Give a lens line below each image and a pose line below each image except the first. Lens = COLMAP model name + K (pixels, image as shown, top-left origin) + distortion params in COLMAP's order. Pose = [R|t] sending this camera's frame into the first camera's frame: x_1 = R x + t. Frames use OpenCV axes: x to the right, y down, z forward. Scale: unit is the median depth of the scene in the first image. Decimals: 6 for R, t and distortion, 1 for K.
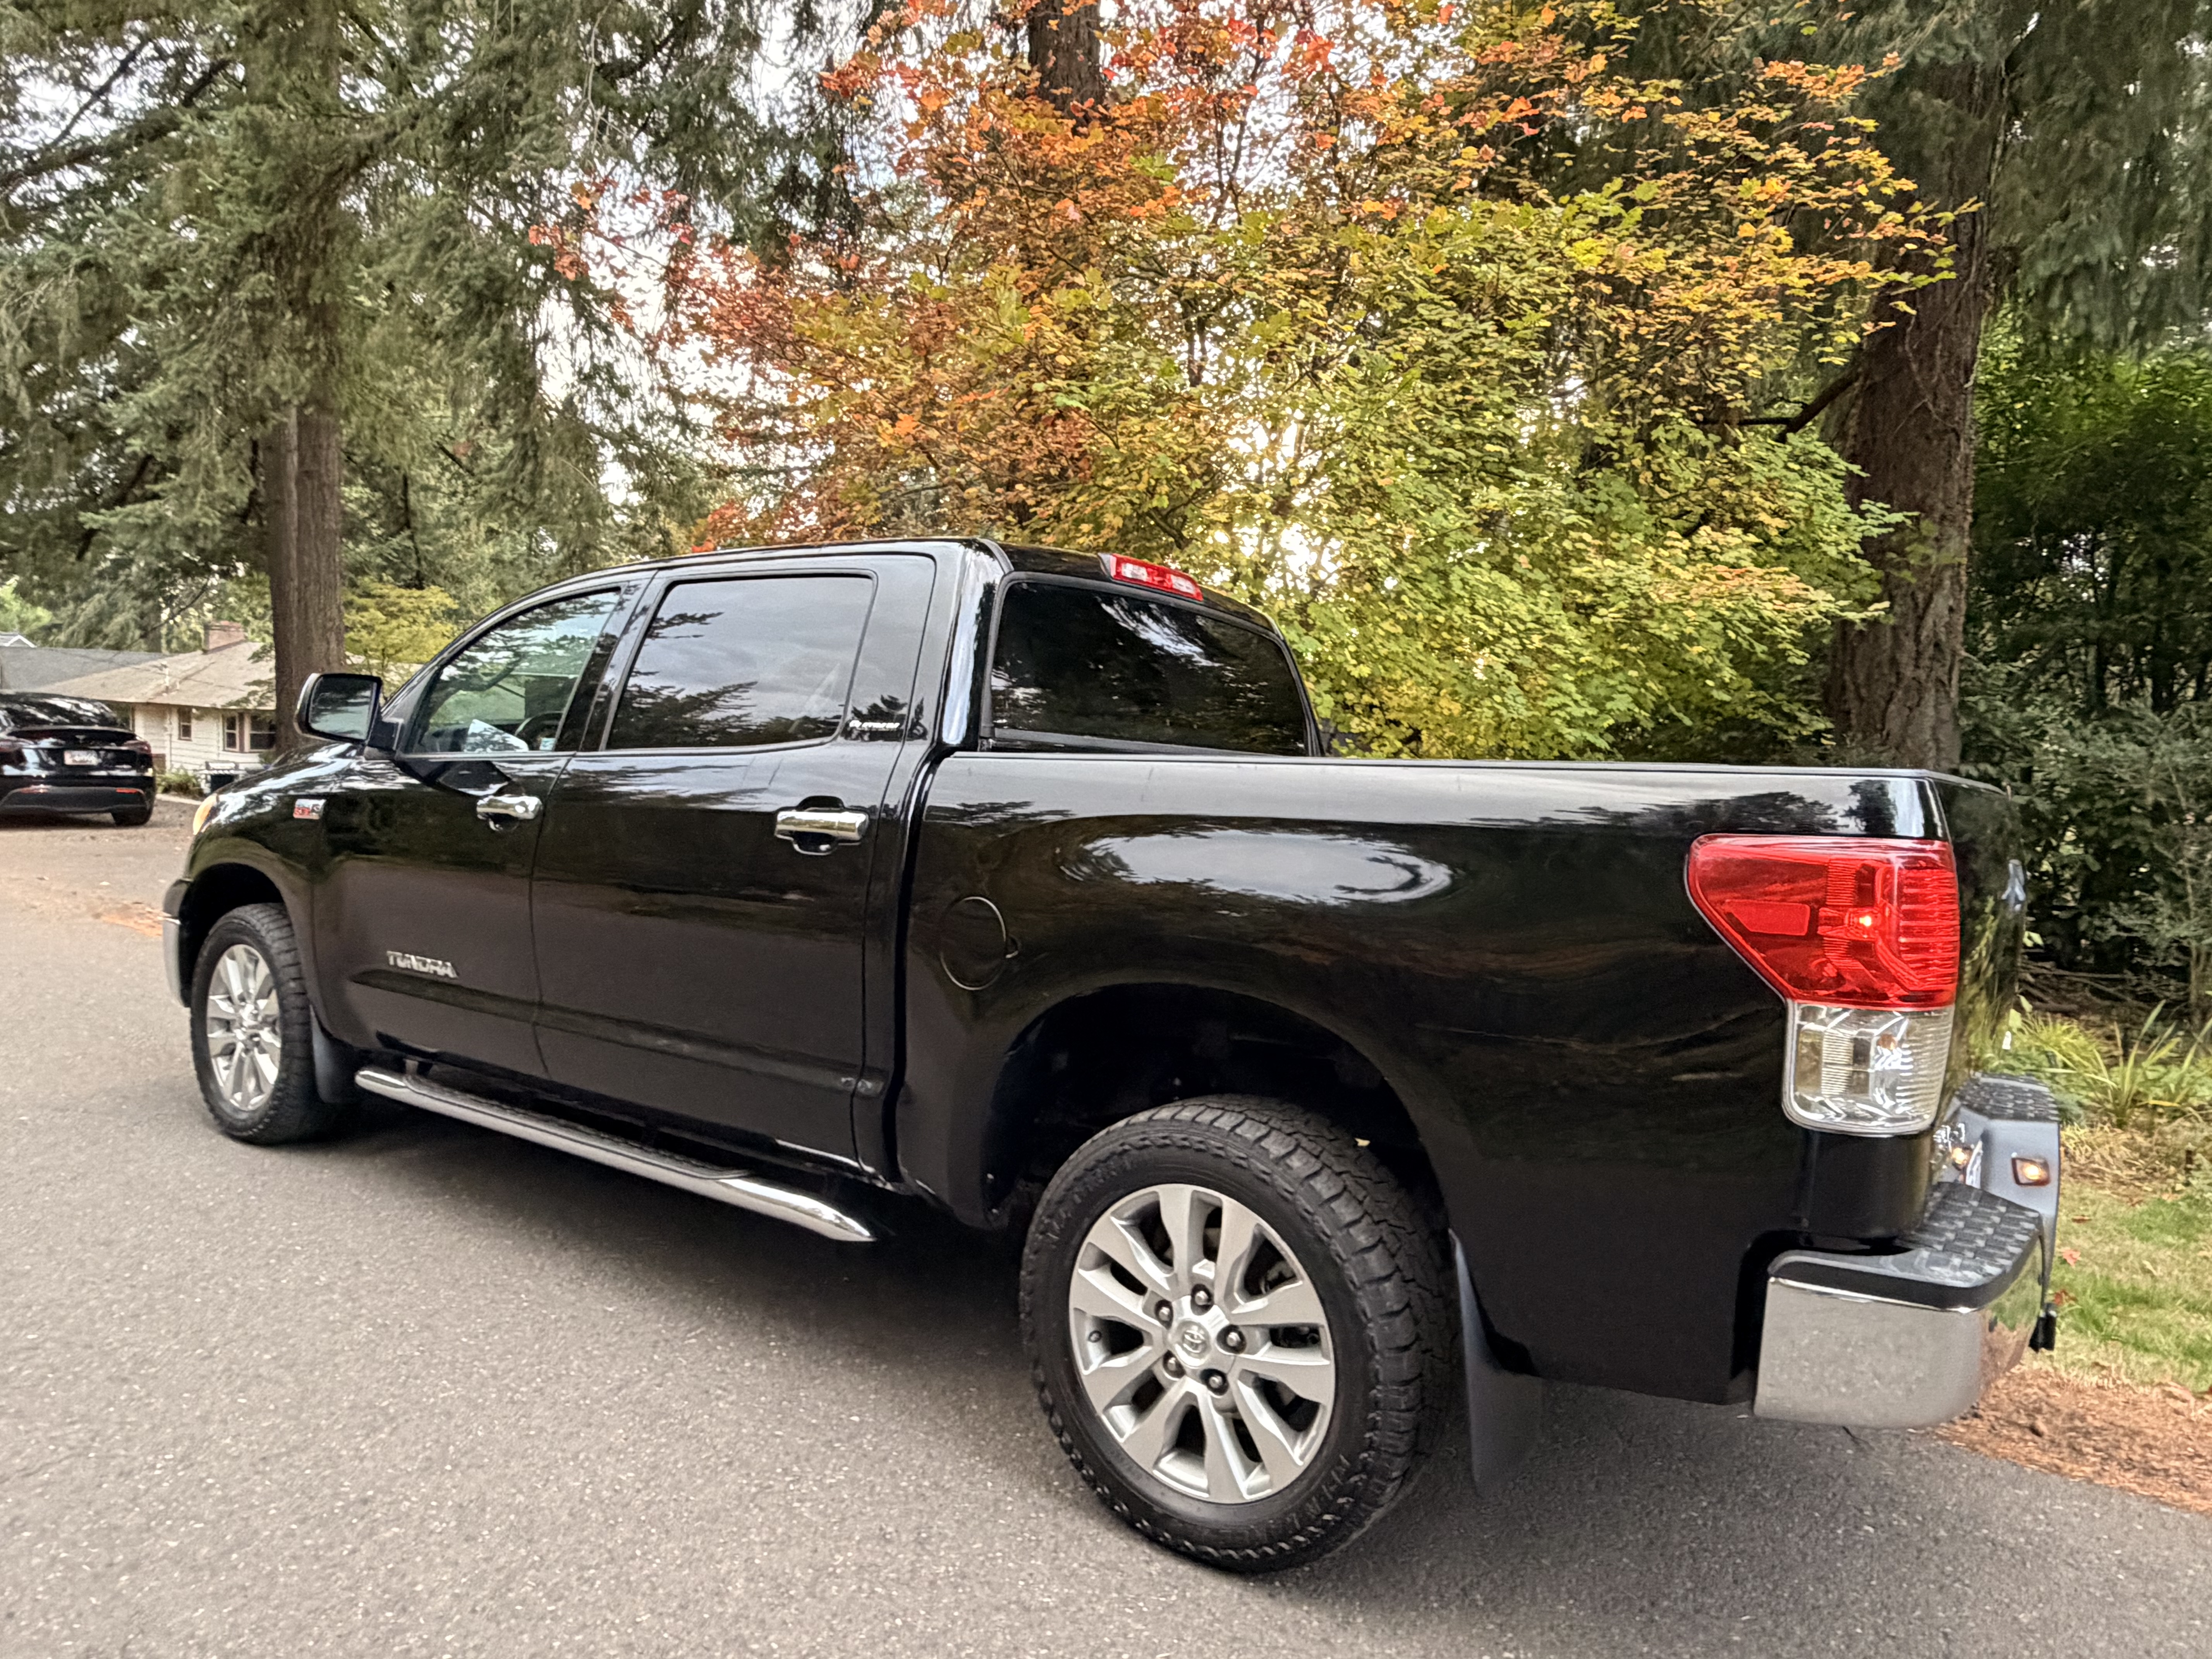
lens RADIAL K [[1519.4, 0, 1106.0], [0, 1519.4, 829.5], [0, 0, 1]] dist [-0.000460, 0.001068]
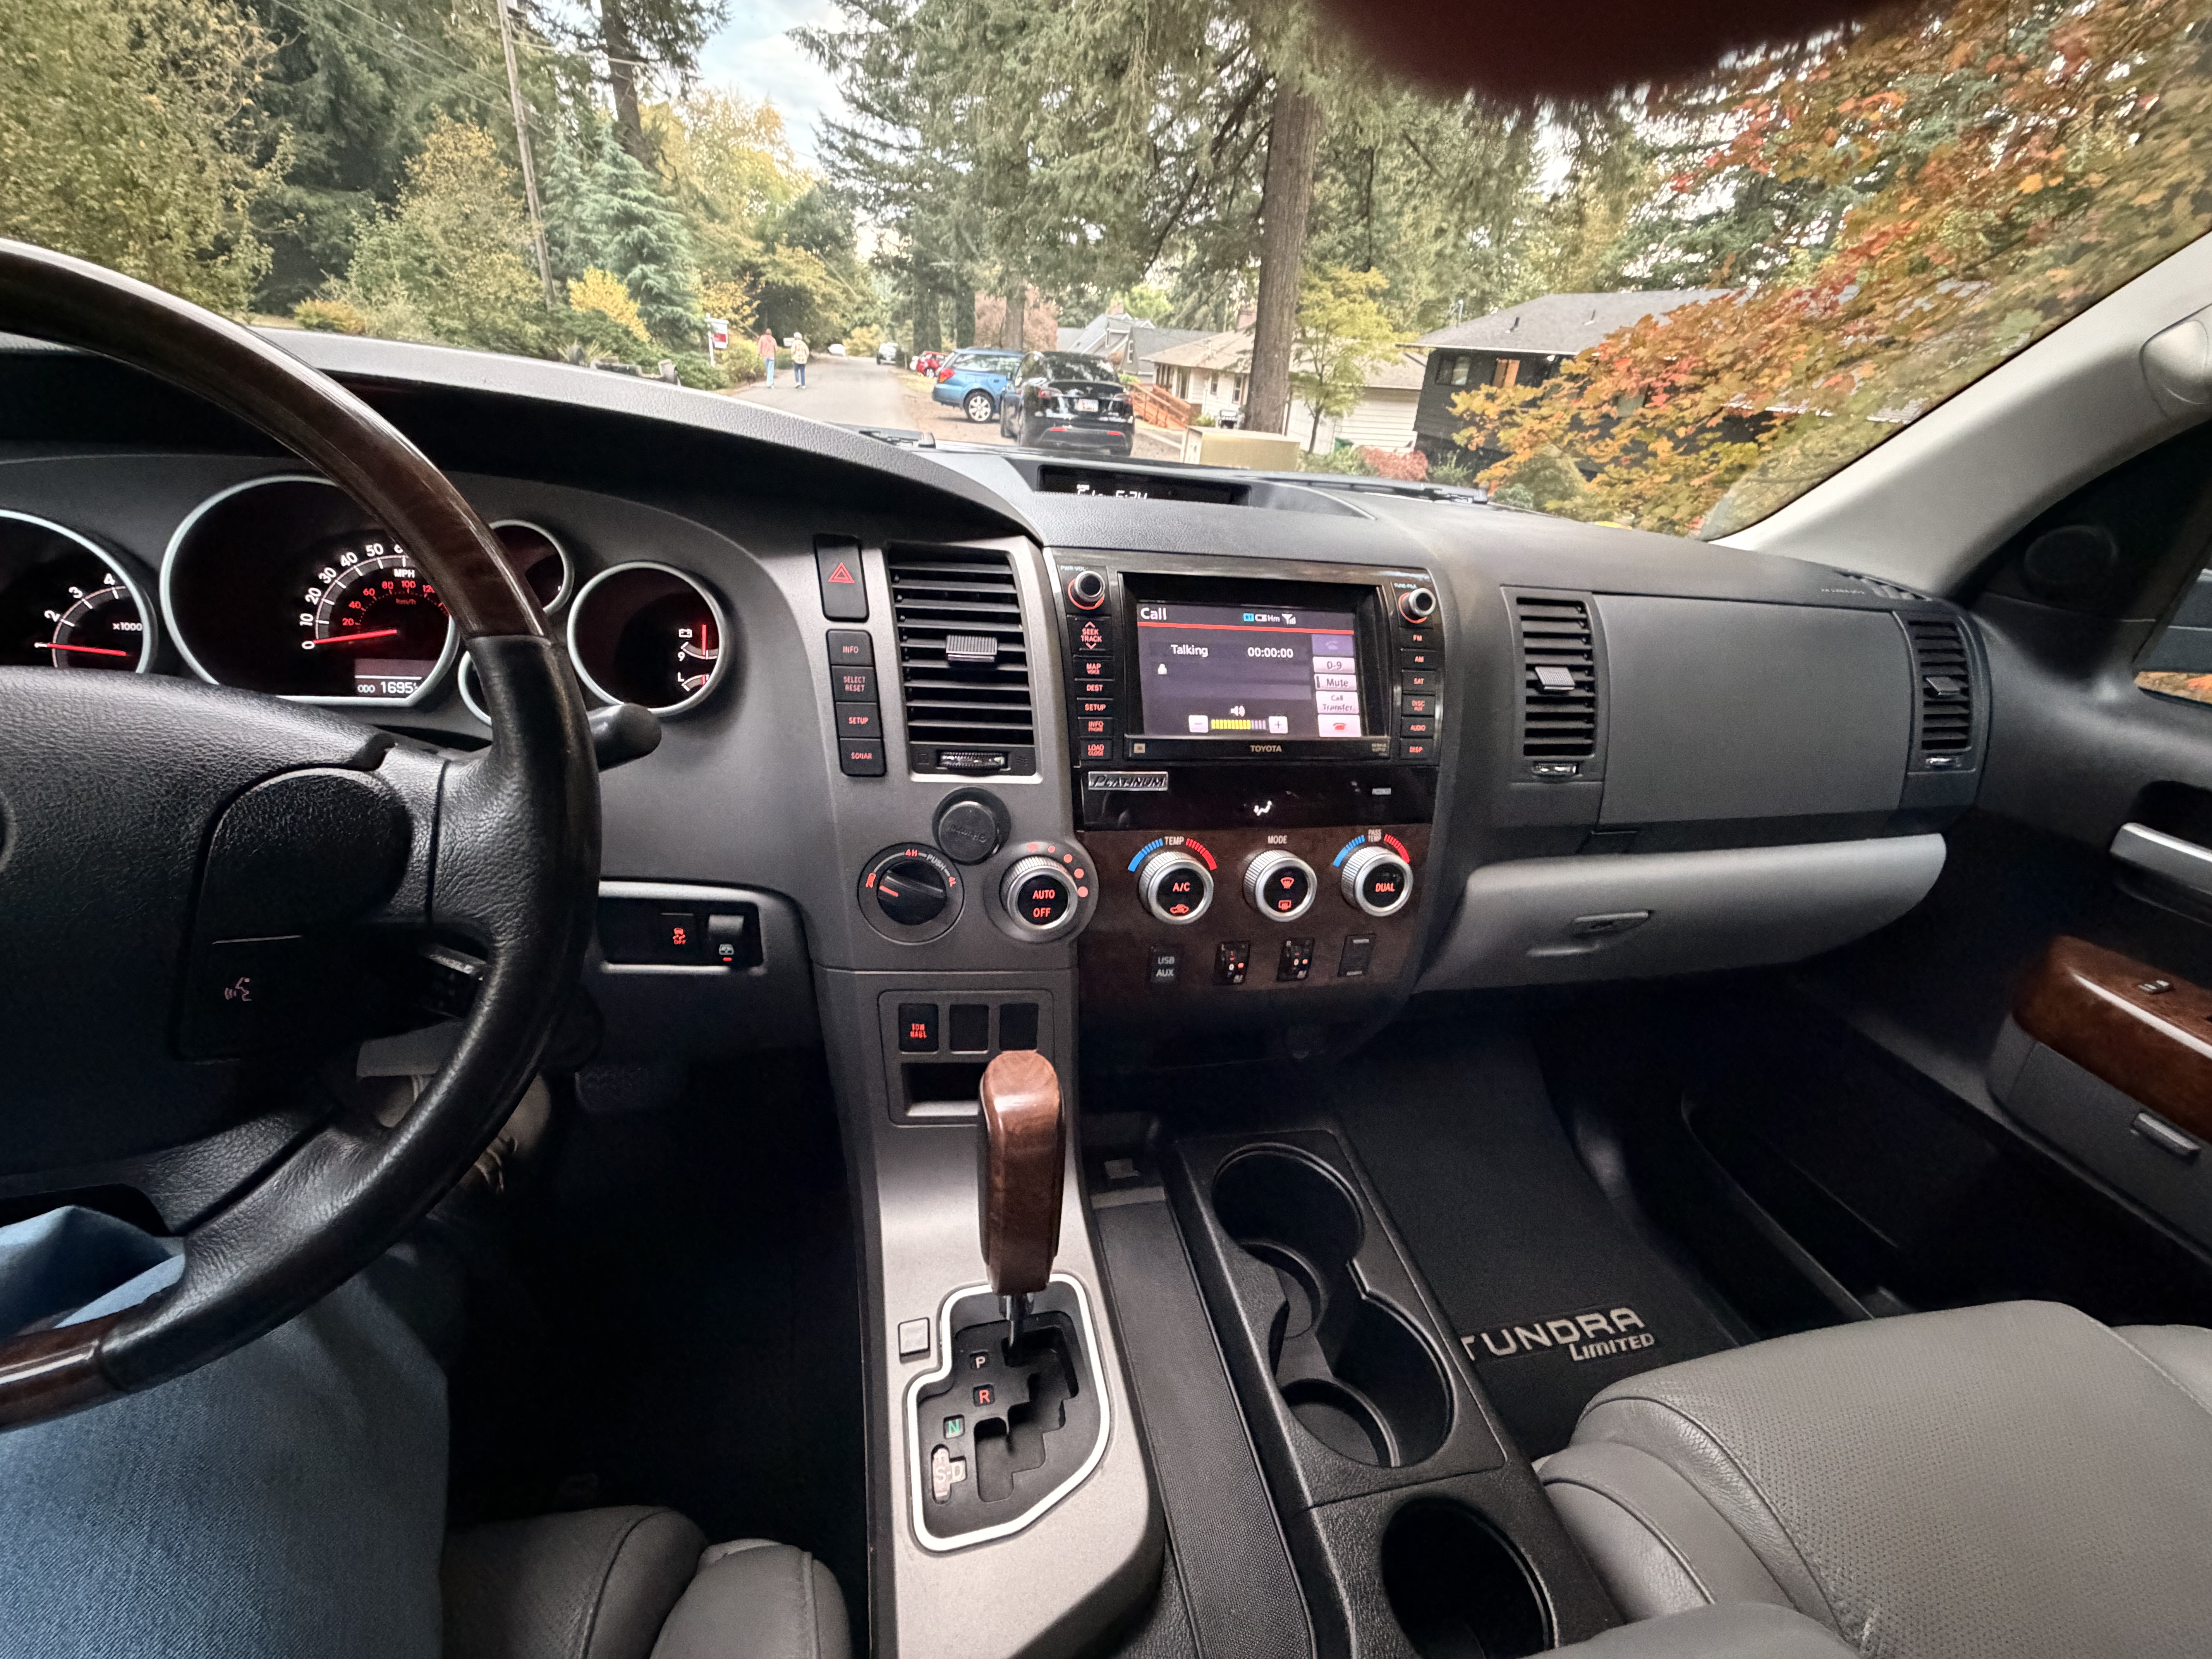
lens RADIAL K [[877.4, 0, 1106.0], [0, 877.4, 829.5], [0, 0, 1]] dist [-0.001652, 0.000094]
pose [[0.764633, 0.319539, -0.559671, -0.052144], [-0.080985, 0.909183, 0.408446, -0.014205], [0.639357, -0.266987, 0.721069, 0.193021]]
